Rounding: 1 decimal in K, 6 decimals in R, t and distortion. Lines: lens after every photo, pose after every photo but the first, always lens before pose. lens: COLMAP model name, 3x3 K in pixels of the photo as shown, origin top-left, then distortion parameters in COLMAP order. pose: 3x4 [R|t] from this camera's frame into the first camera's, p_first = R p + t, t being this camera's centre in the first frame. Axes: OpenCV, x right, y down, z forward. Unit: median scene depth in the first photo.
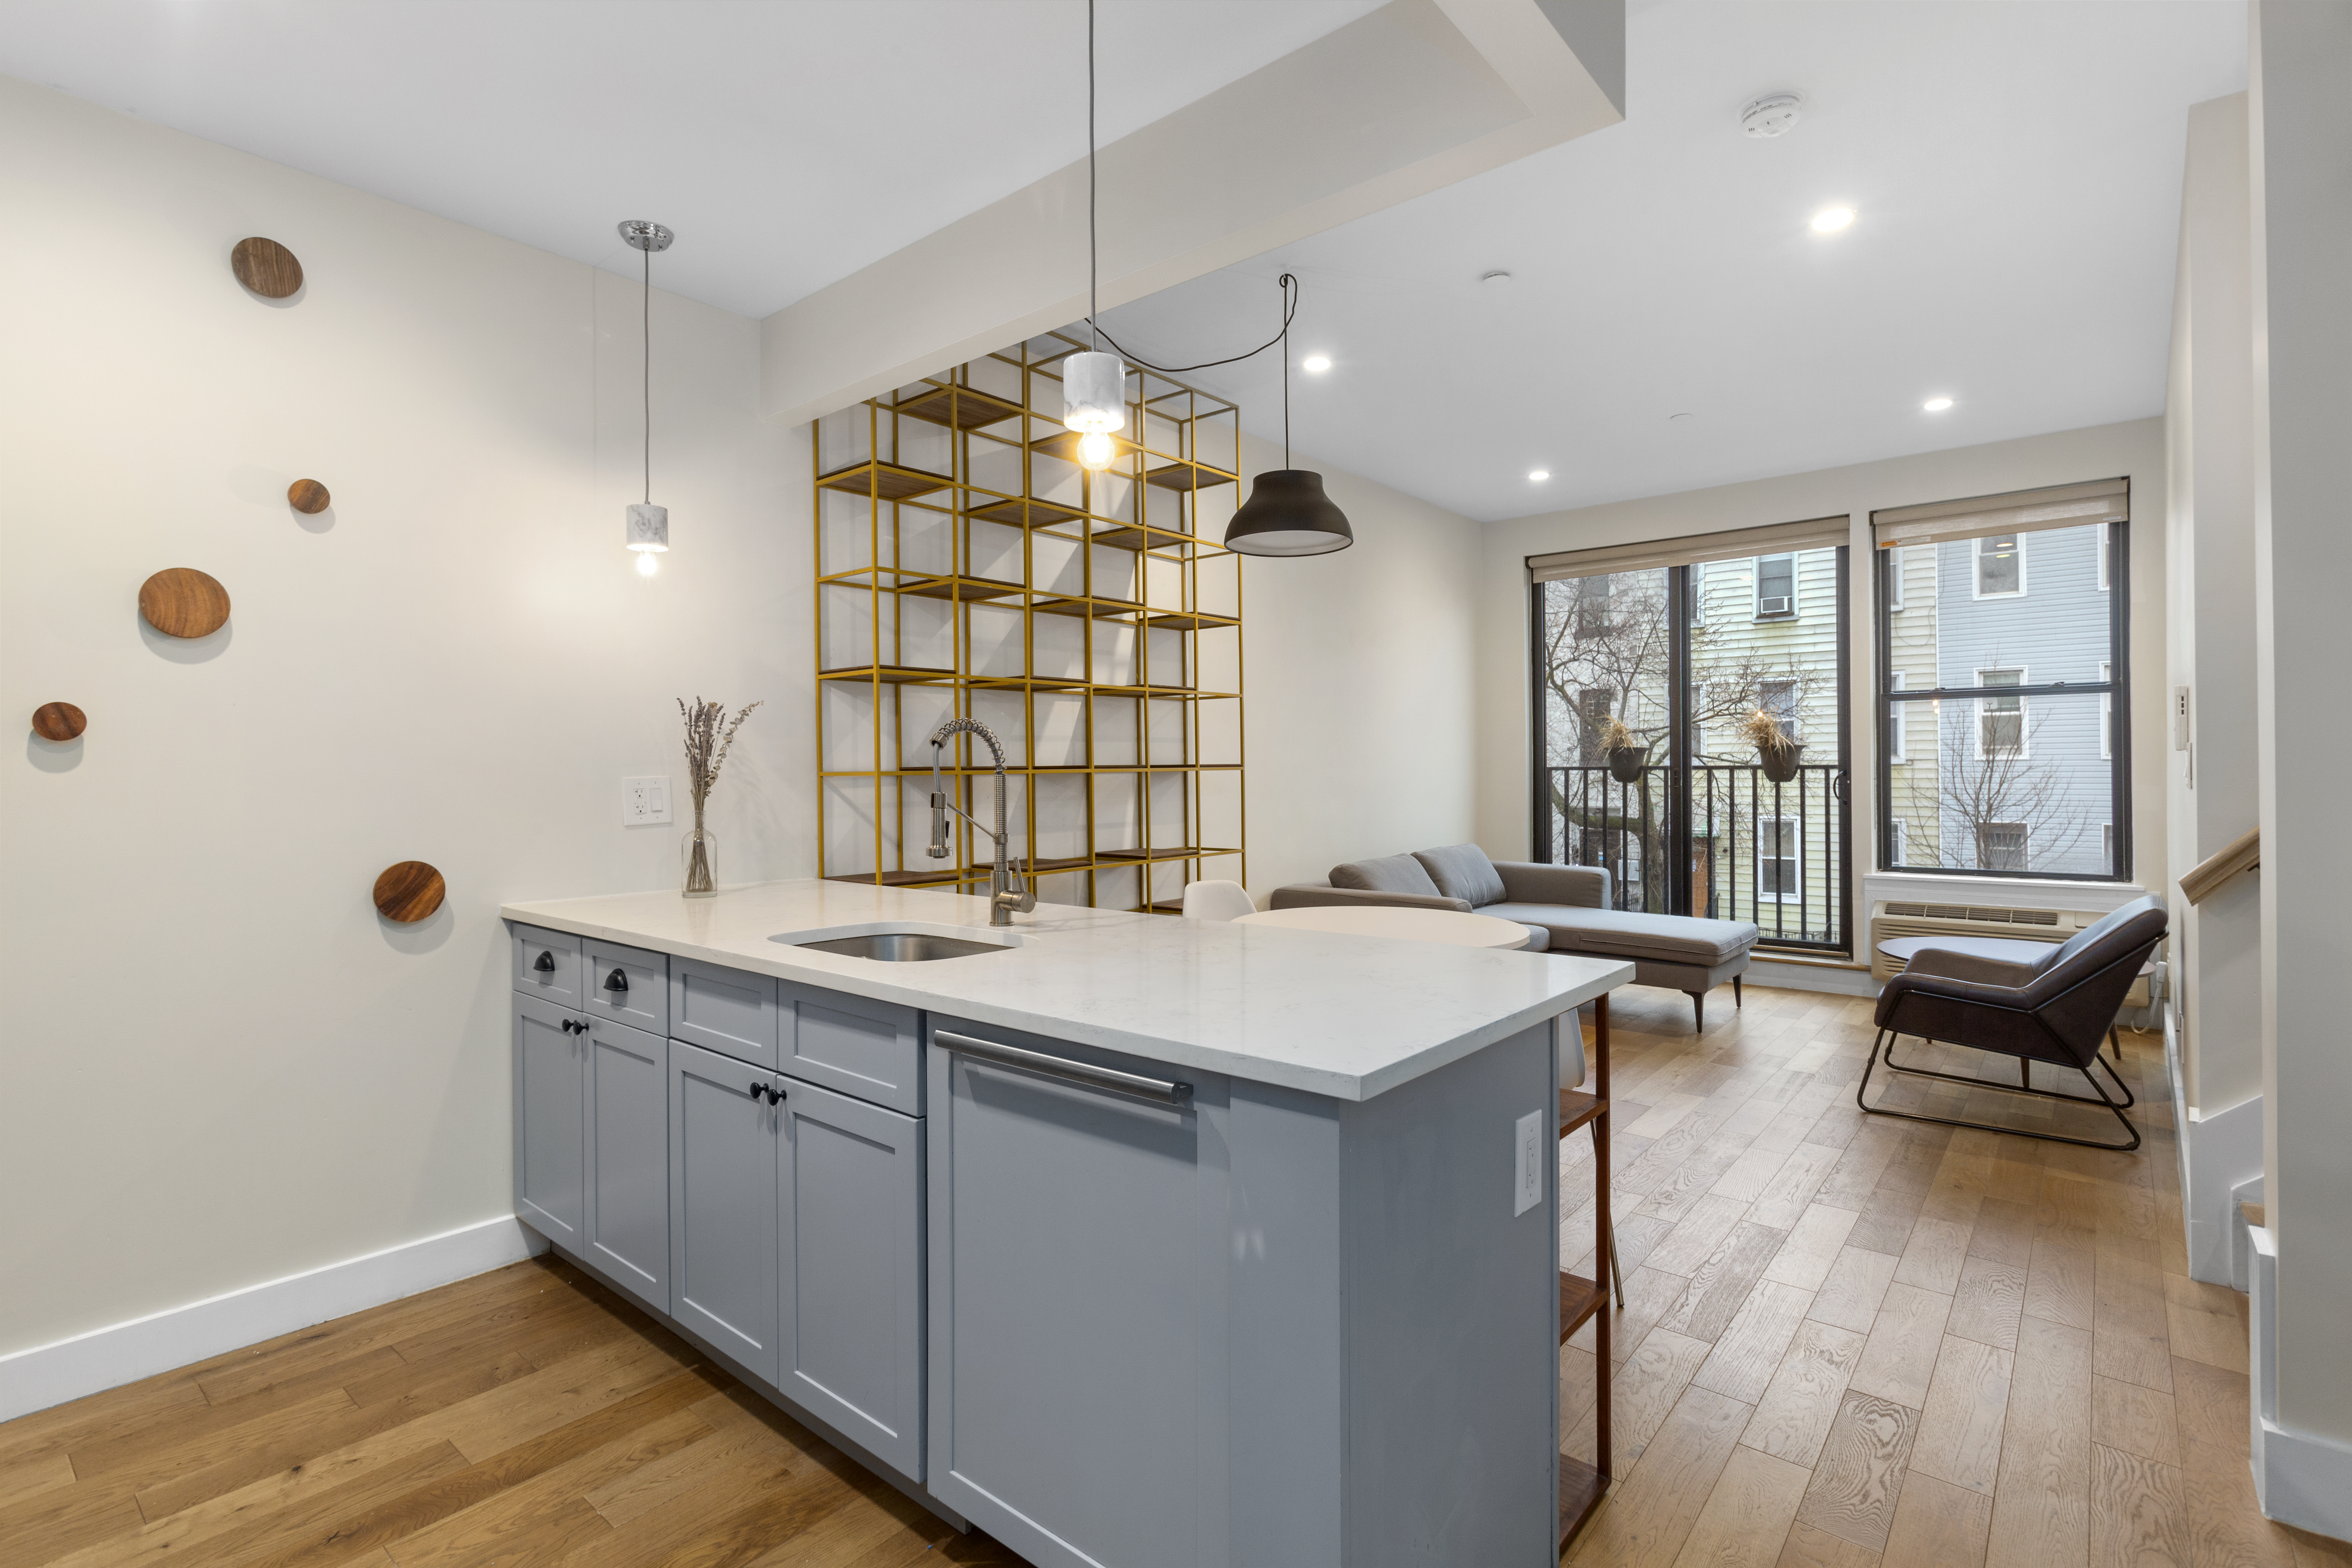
lens RADIAL K [[1093.1, 0, 1176.0], [0, 1093.1, 784.0], [0, 0, 1]] dist [-0.002211, -0.000265]
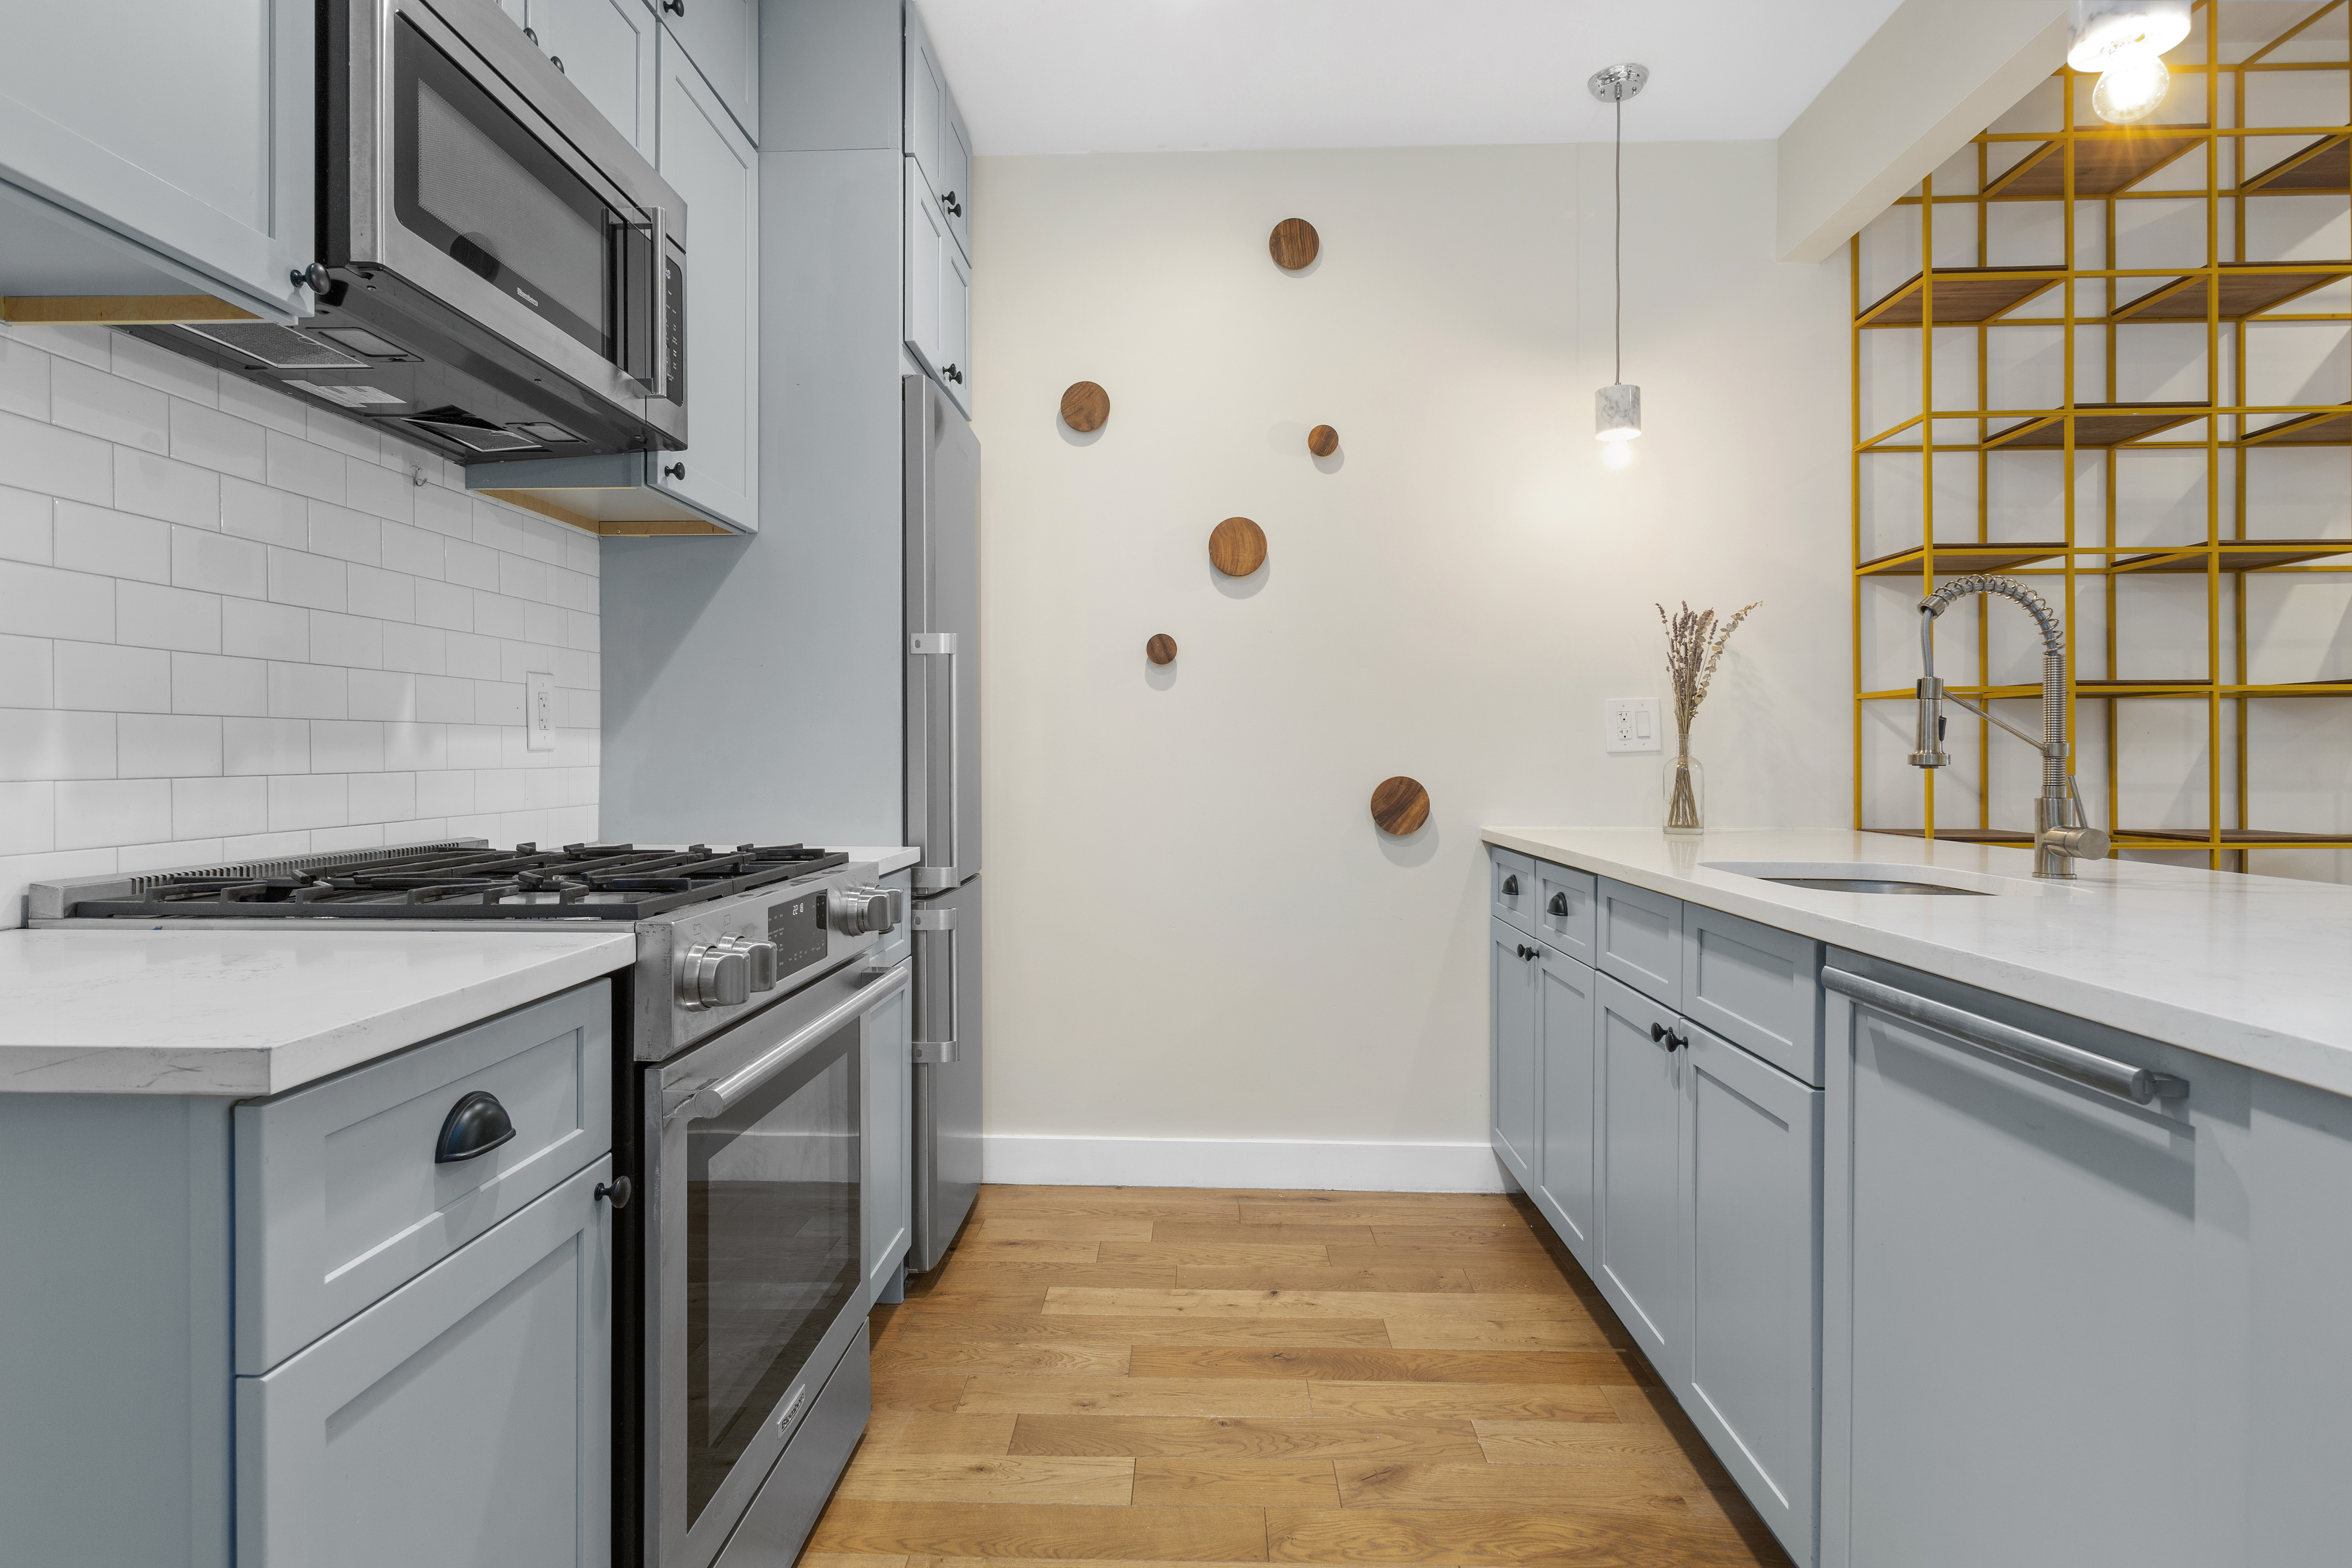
lens RADIAL K [[1245.1, 0, 1163.6], [0, 1245.1, 771.0], [0, 0, 1]] dist [-0.002538, 0.000890]
pose [[0.615475, 0.014787, -0.788018, 0.102995], [-0.010928, 0.999888, 0.010227, 0.057784], [0.788081, 0.002317, 0.615567, 0.087835]]
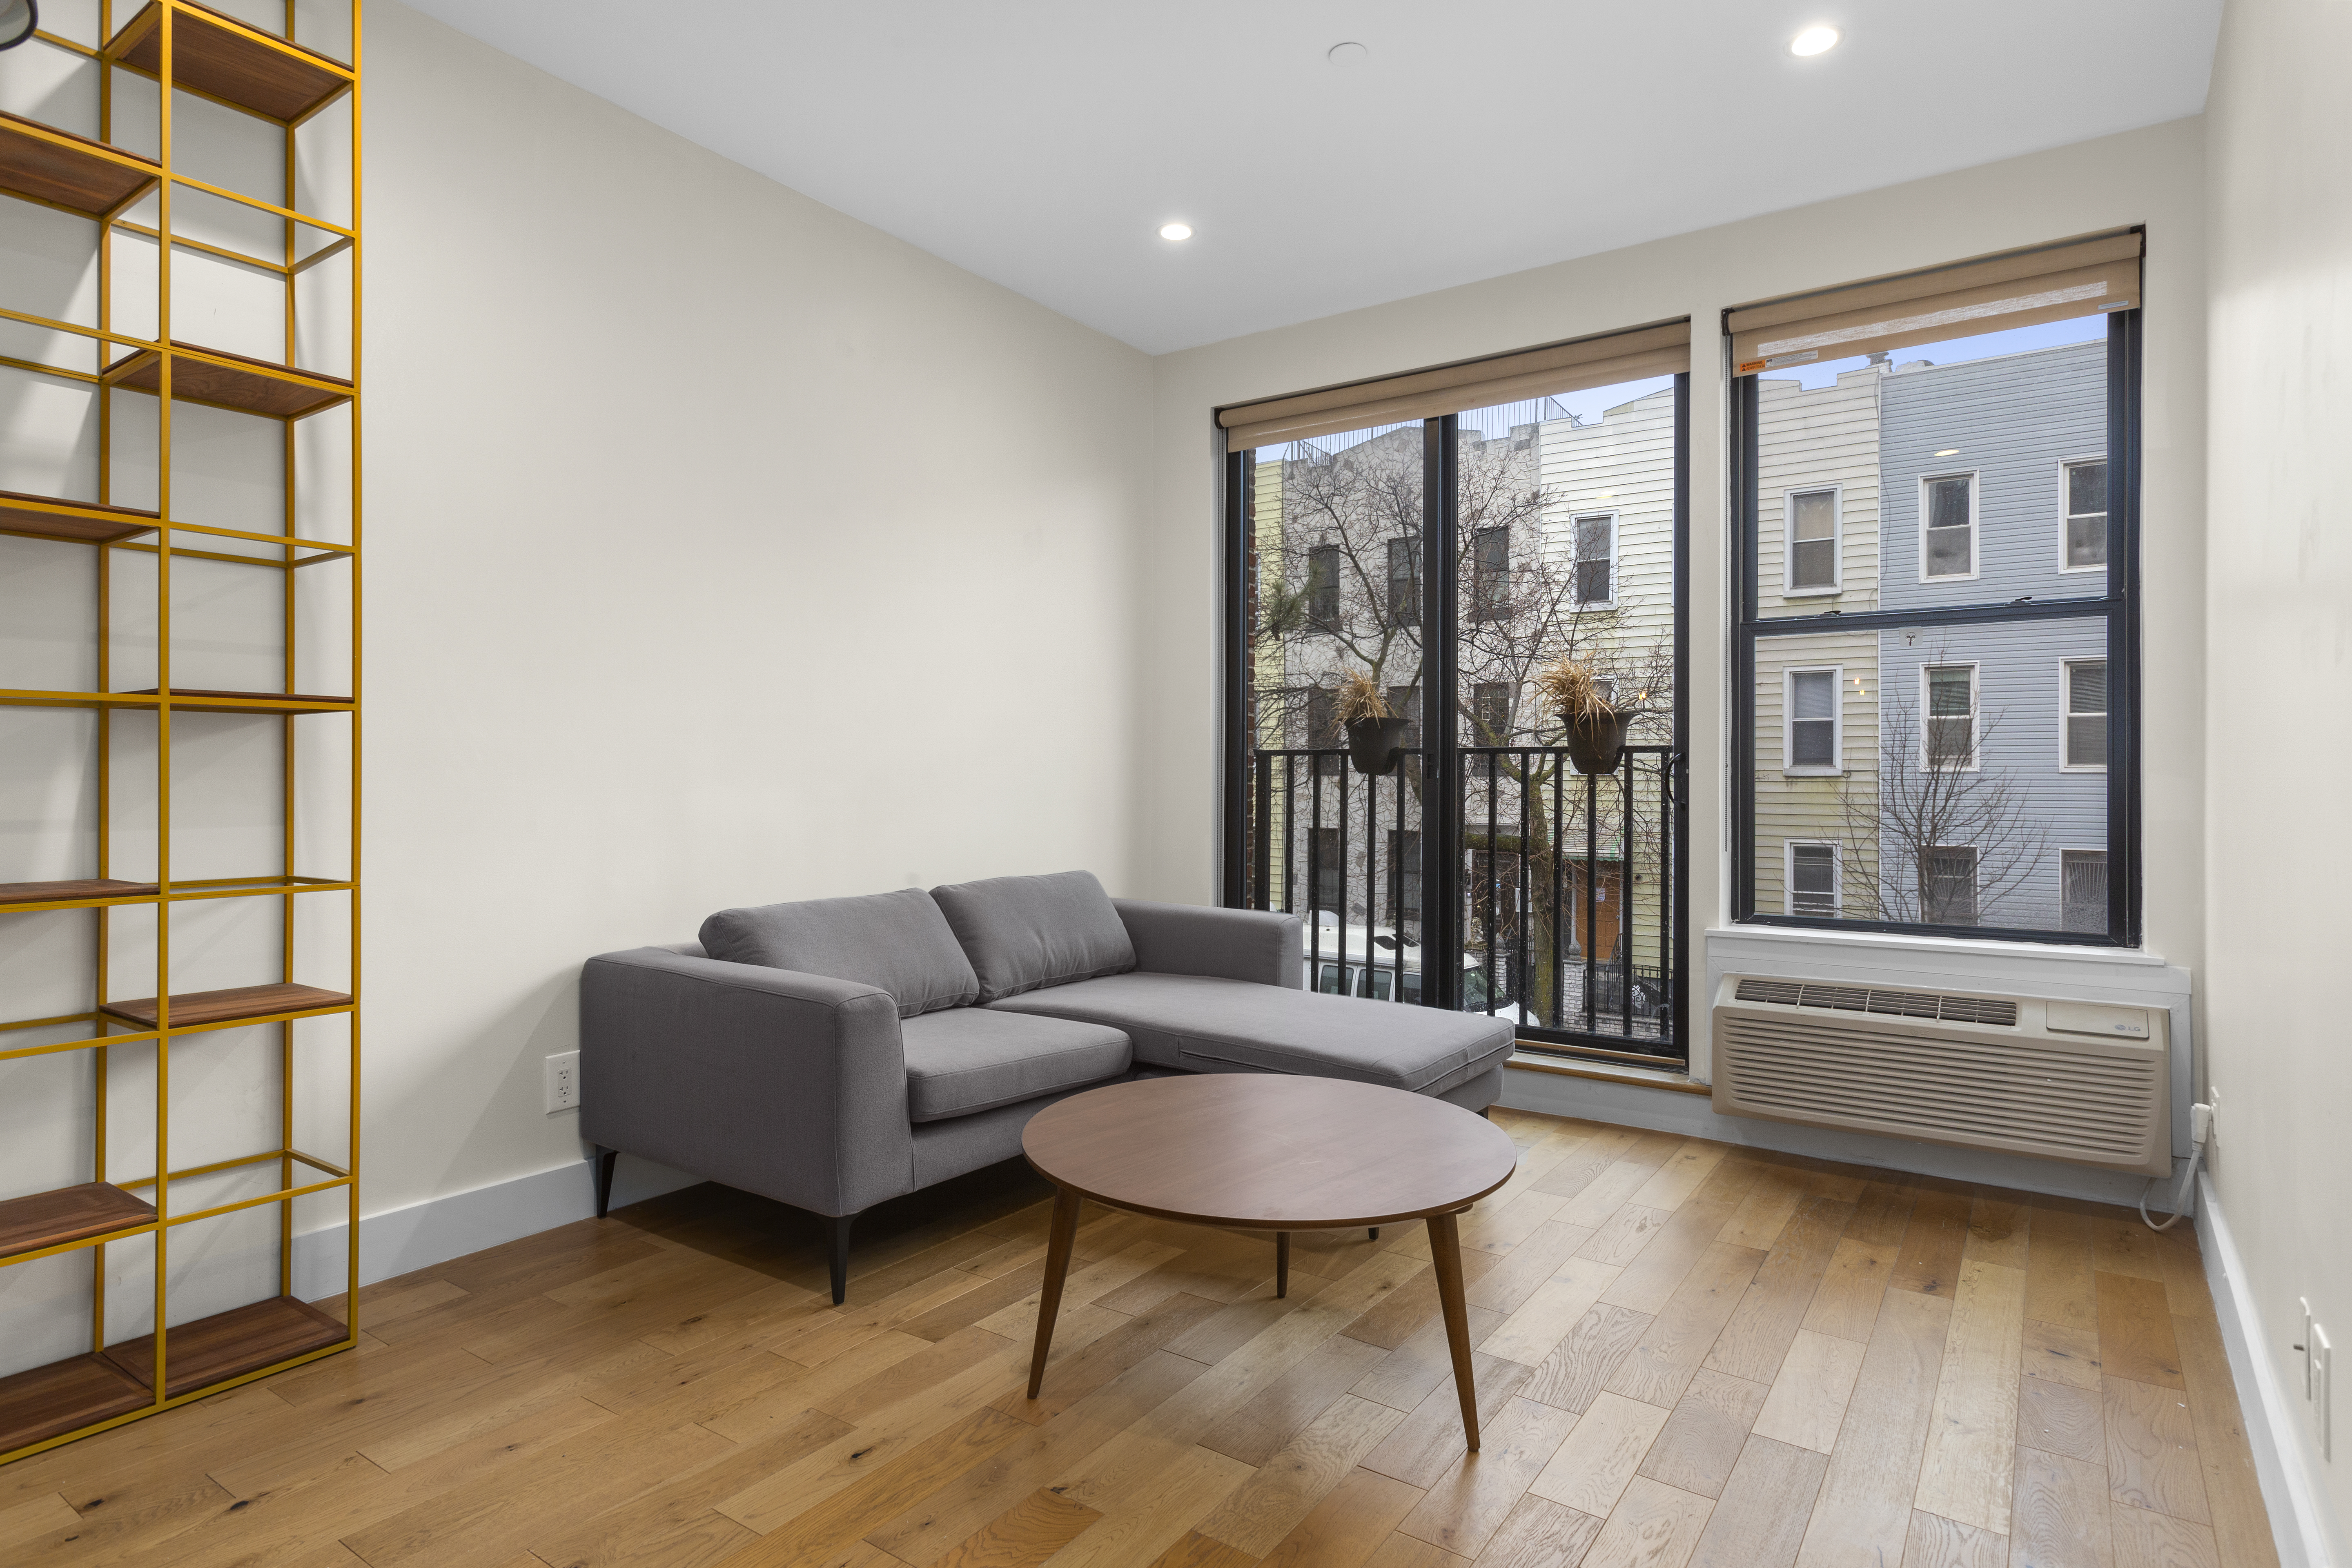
lens RADIAL K [[1242.6, 0, 1218.9], [0, 1242.6, 785.8], [0, 0, 1]] dist [0.014942, -0.000270]
pose [[0.993260, 0.013338, 0.115137, 0.669642], [-0.012274, 0.999875, -0.009946, 0.038048], [-0.115256, 0.008465, 0.993300, 0.841375]]
